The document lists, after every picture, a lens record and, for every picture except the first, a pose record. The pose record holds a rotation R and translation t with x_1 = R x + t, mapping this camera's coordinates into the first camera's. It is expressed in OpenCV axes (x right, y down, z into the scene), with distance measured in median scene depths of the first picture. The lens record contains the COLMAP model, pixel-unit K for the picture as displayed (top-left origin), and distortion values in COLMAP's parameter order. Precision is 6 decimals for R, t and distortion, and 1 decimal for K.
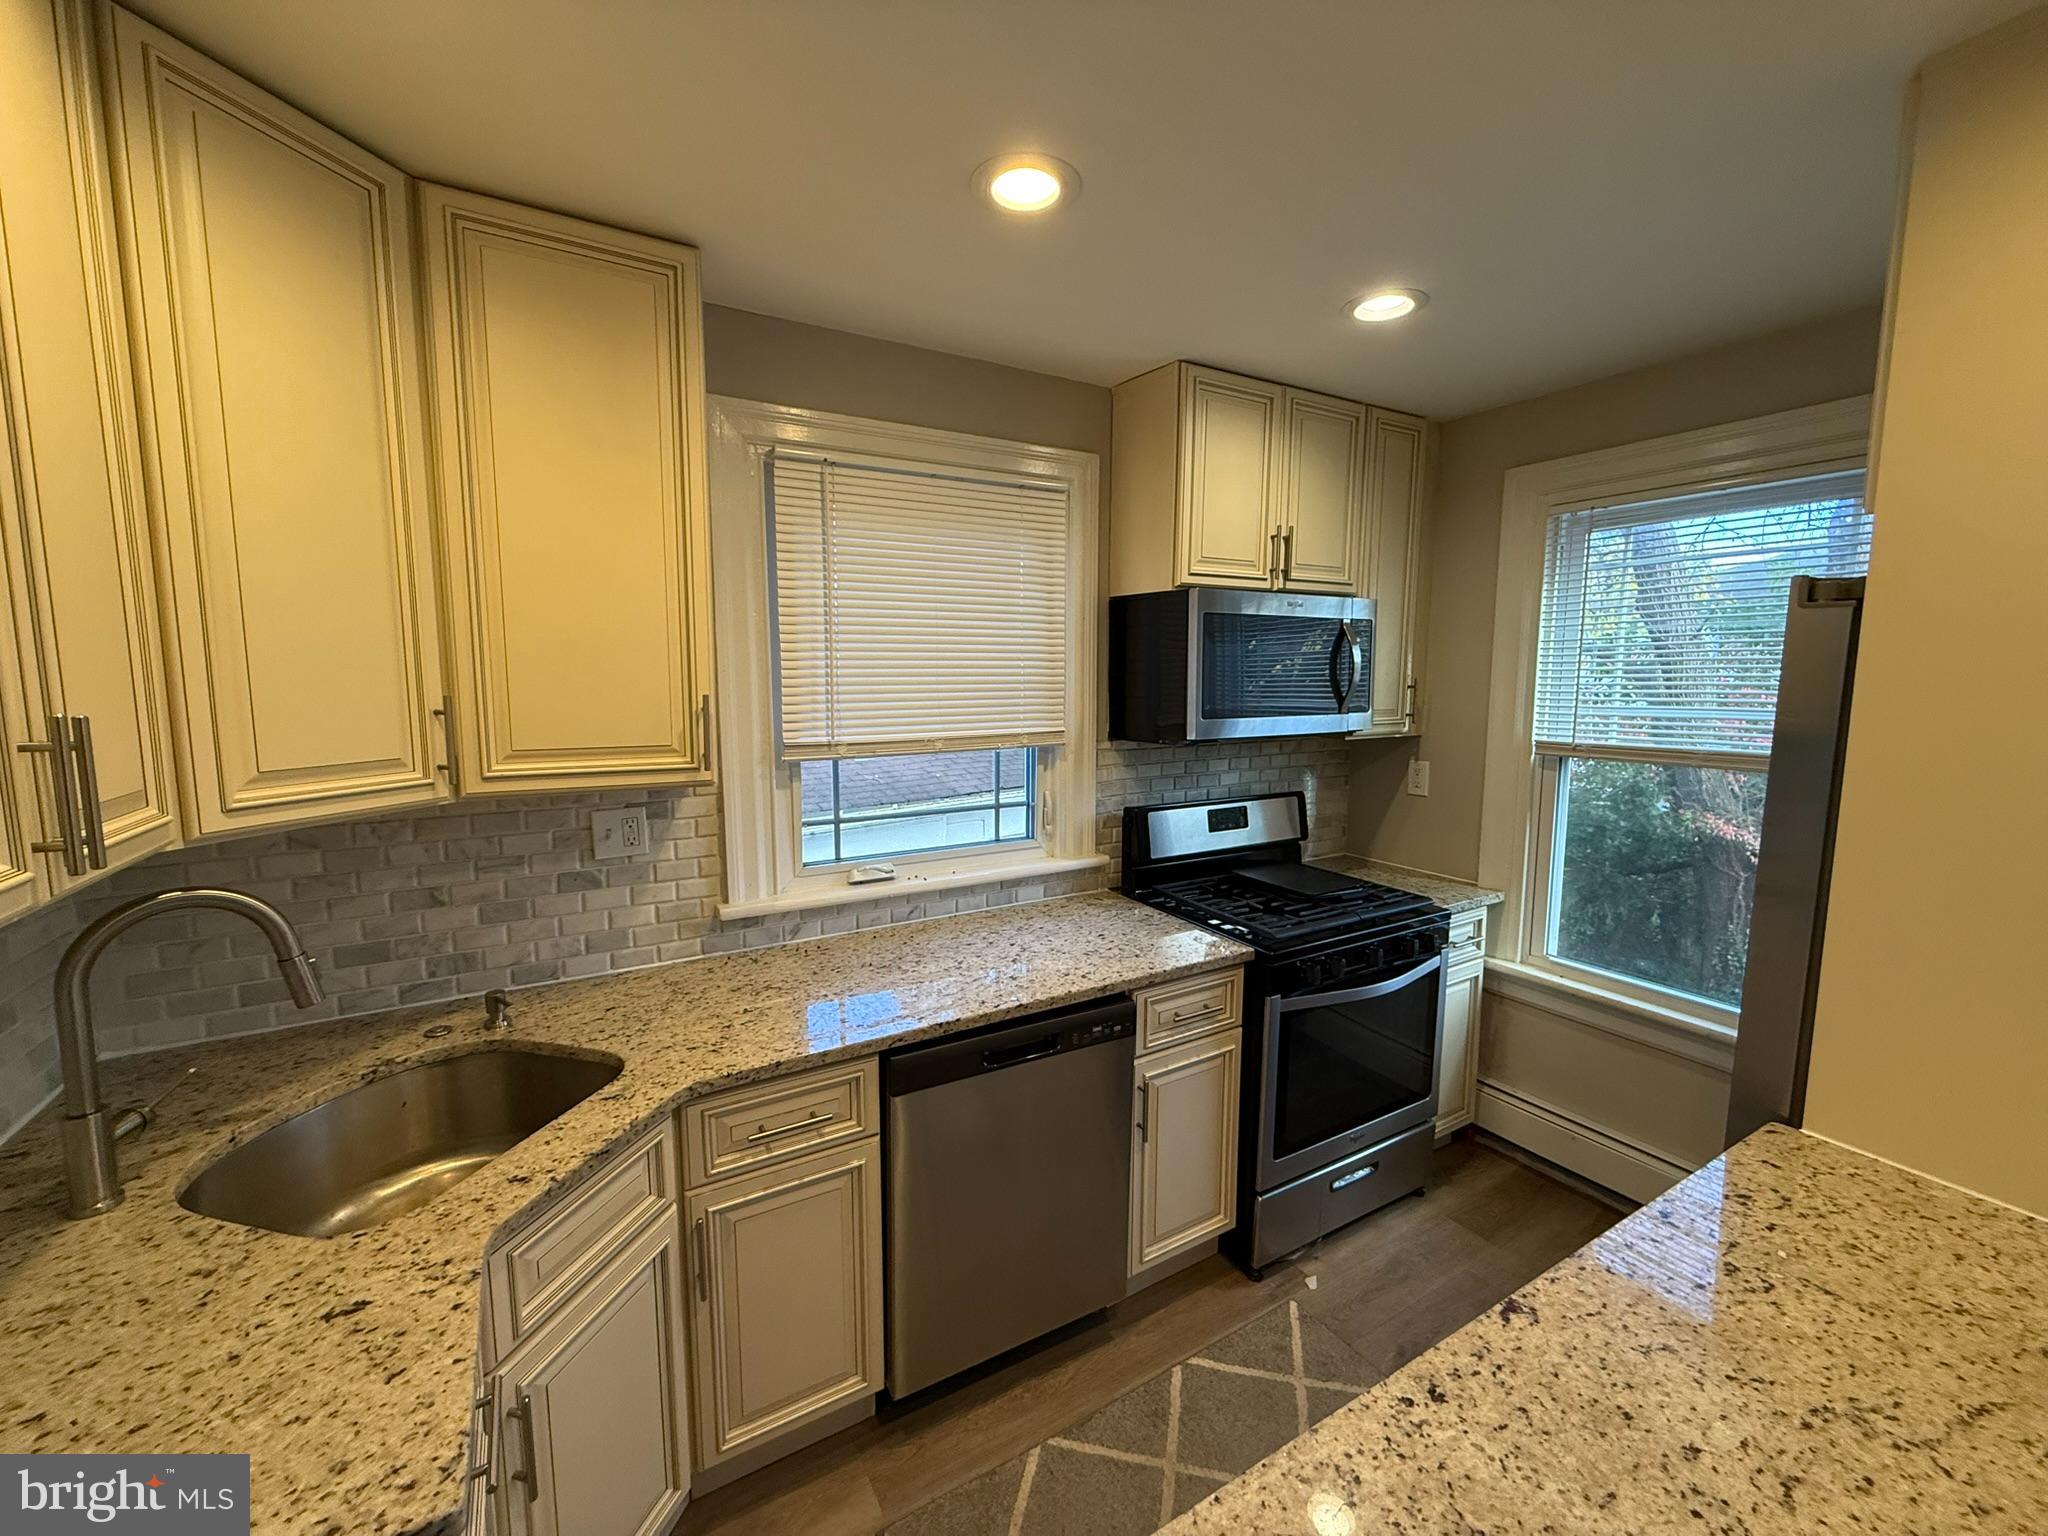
lens RADIAL K [[821.6, 0, 1023.5], [0, 821.6, 766.1], [0, 0, 1]] dist [-0.001038, 0.000067]
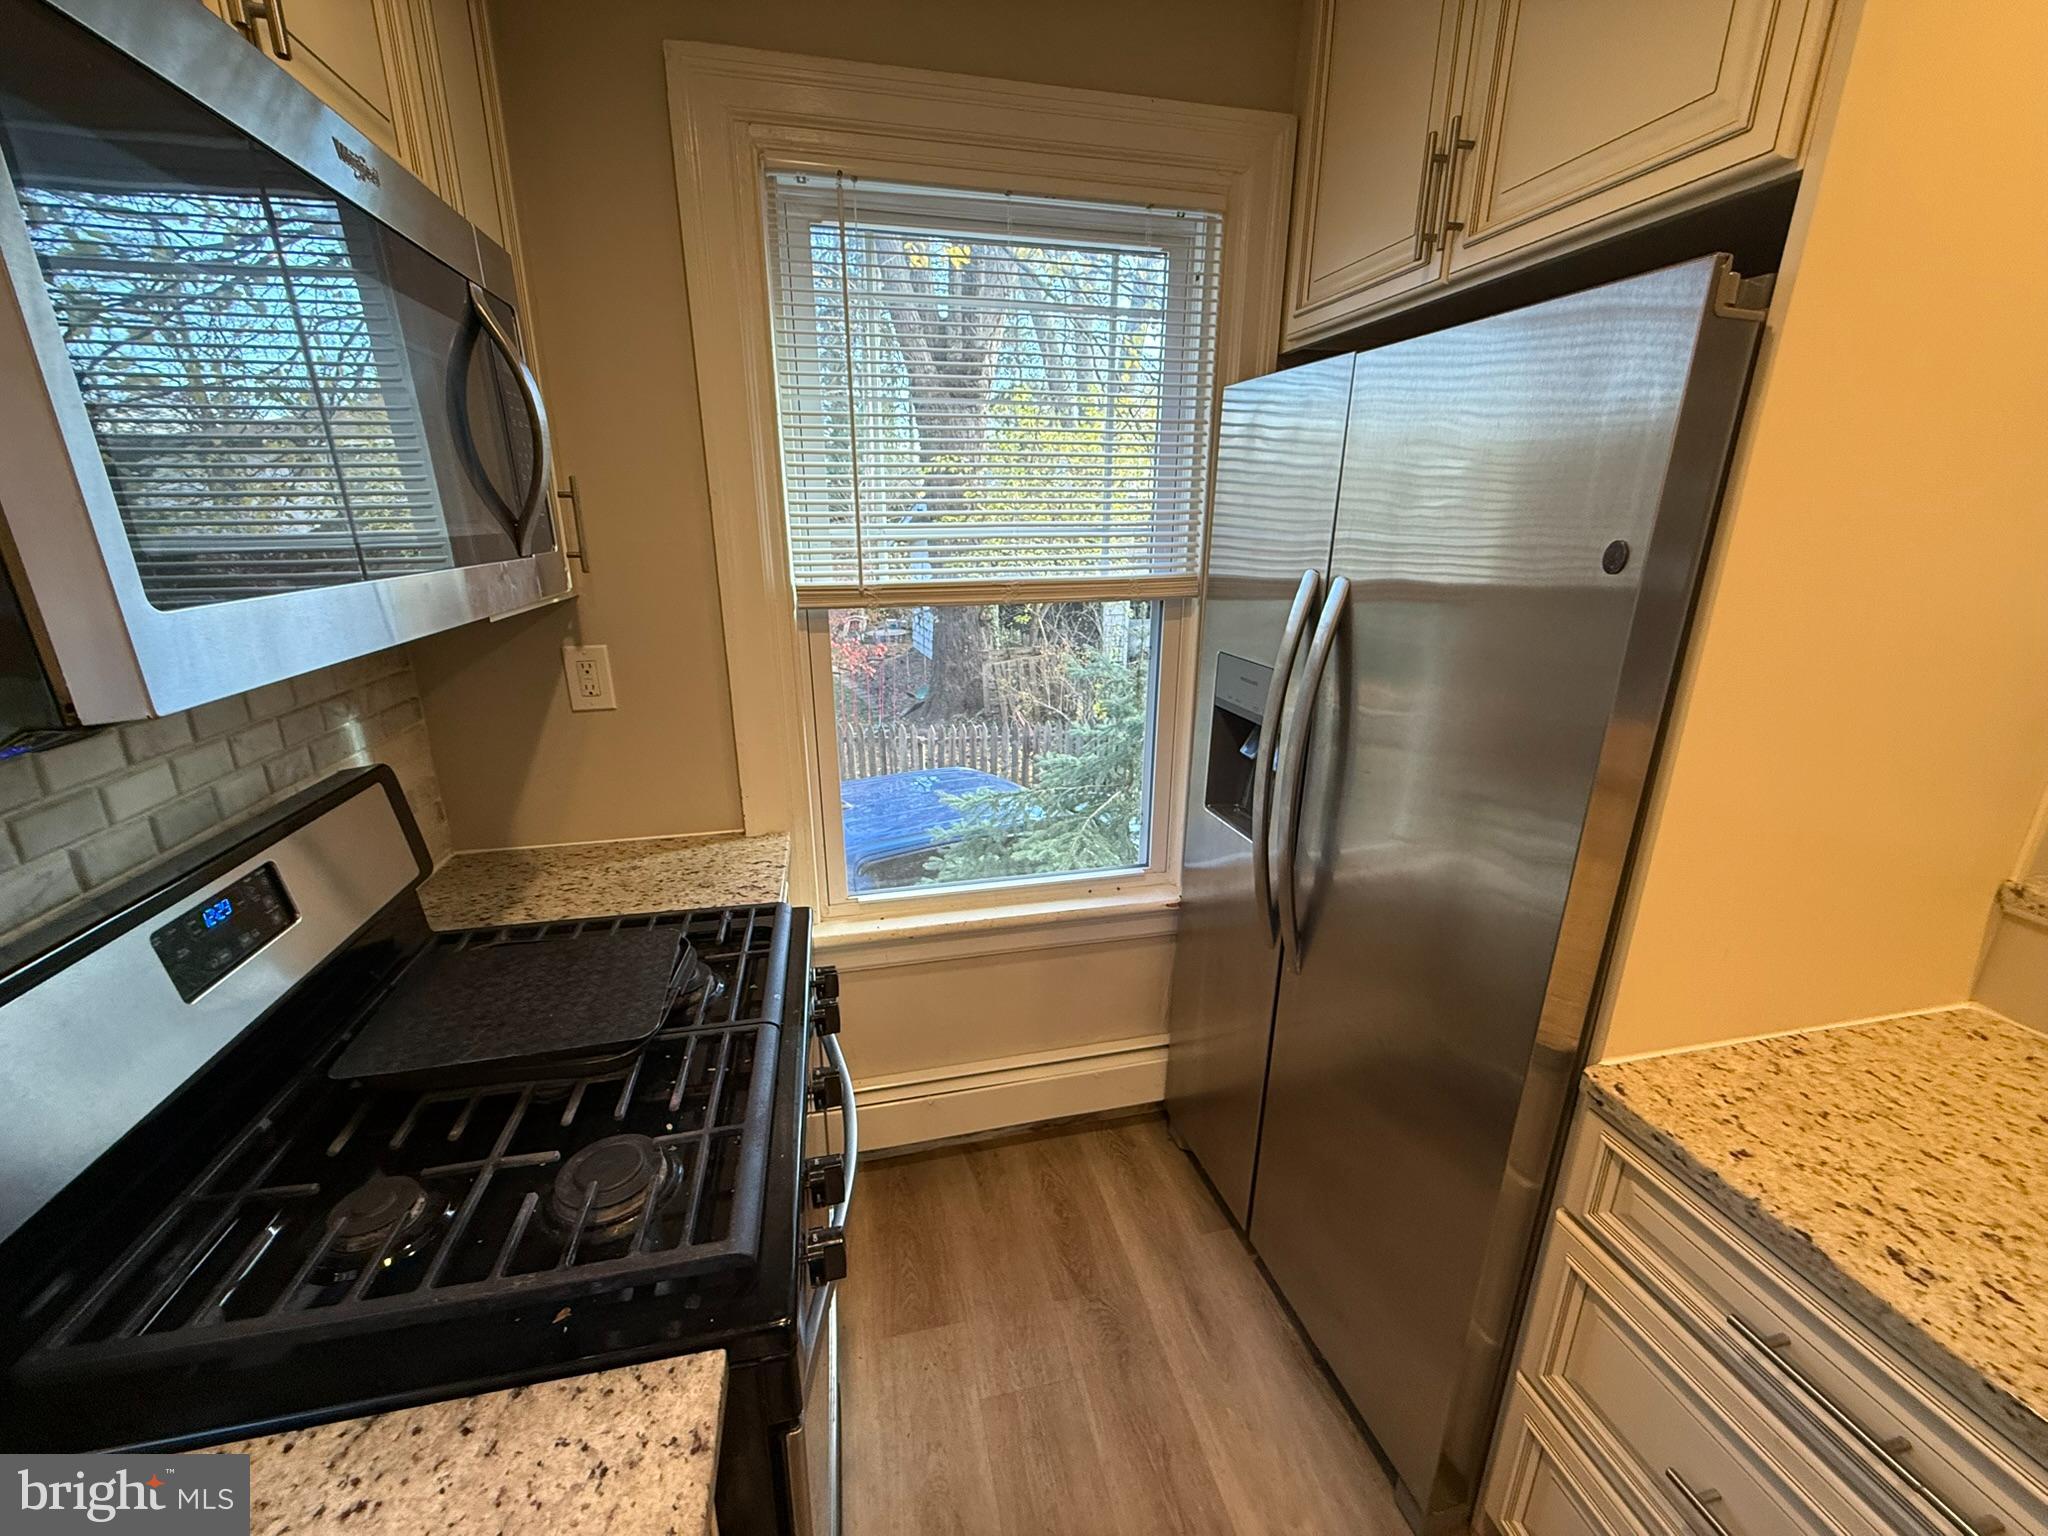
lens RADIAL K [[821.6, 0, 1023.2], [0, 821.6, 764.1], [0, 0, 1]] dist [-0.001038, 0.000067]
pose [[0.301590, -0.280025, 0.911389, 0.082829], [0.104971, 0.959839, 0.260175, -0.048478], [-0.947642, 0.017203, 0.318872, 0.688799]]
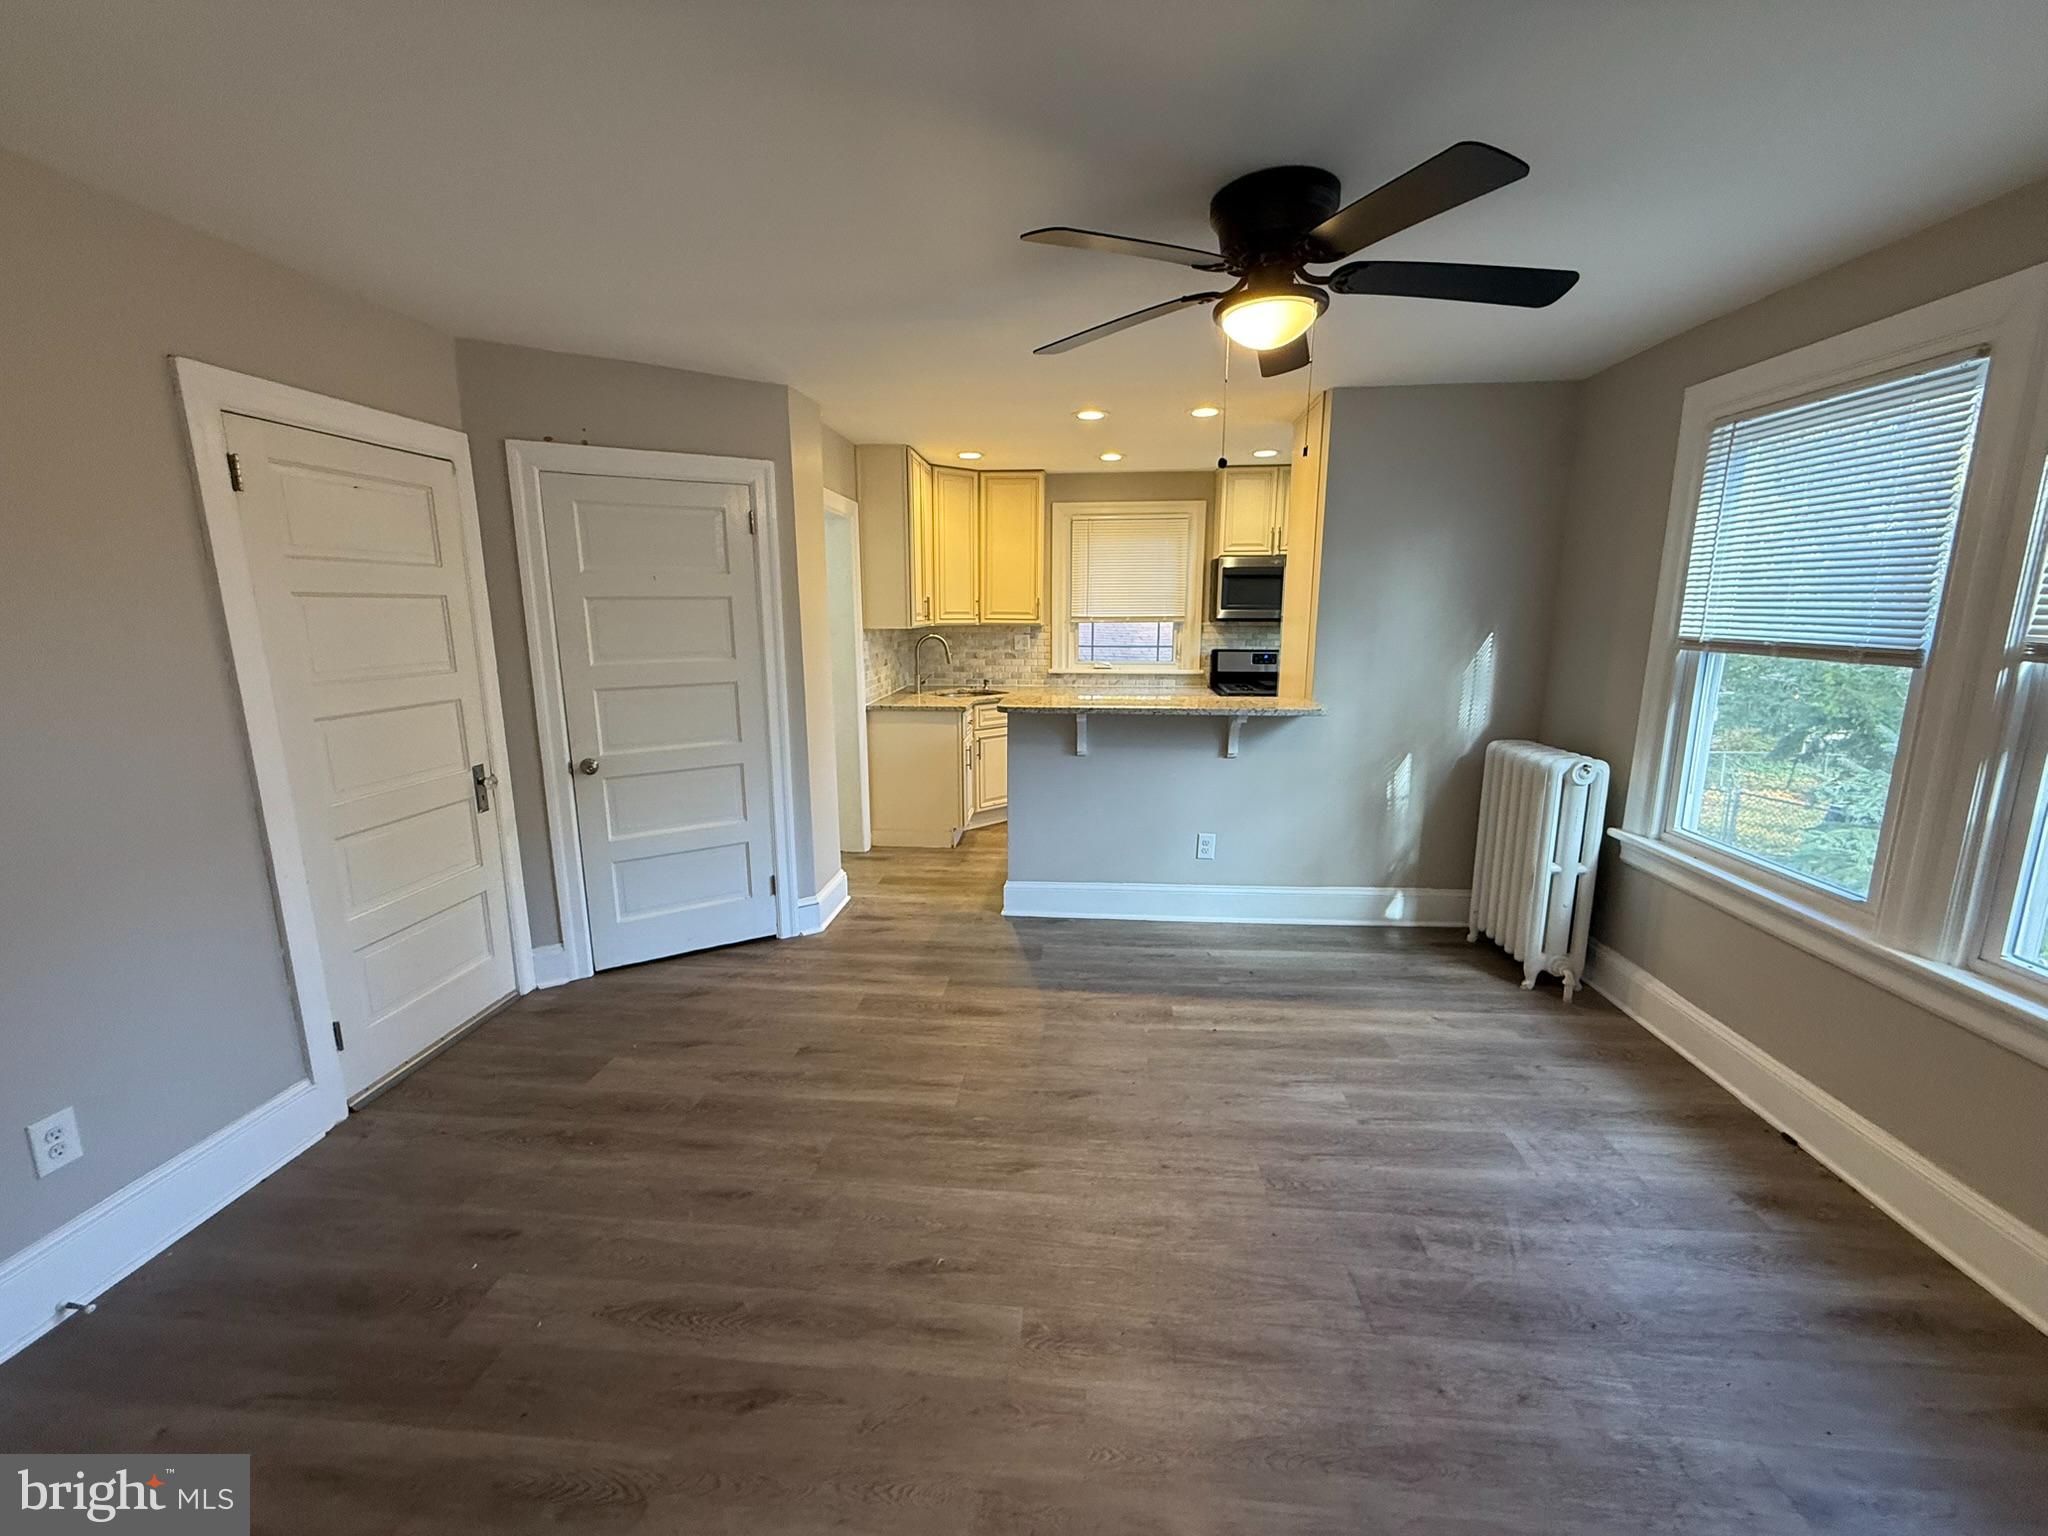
lens RADIAL K [[821.6, 0, 1023.0], [0, 821.6, 761.3], [0, 0, 1]] dist [-0.001038, 0.000067]
pose [[0.827588, 0.104882, -0.551450, 1.147540], [-0.060456, 0.993329, 0.098195, 0.194566], [0.558071, -0.047926, 0.828408, -1.454795]]
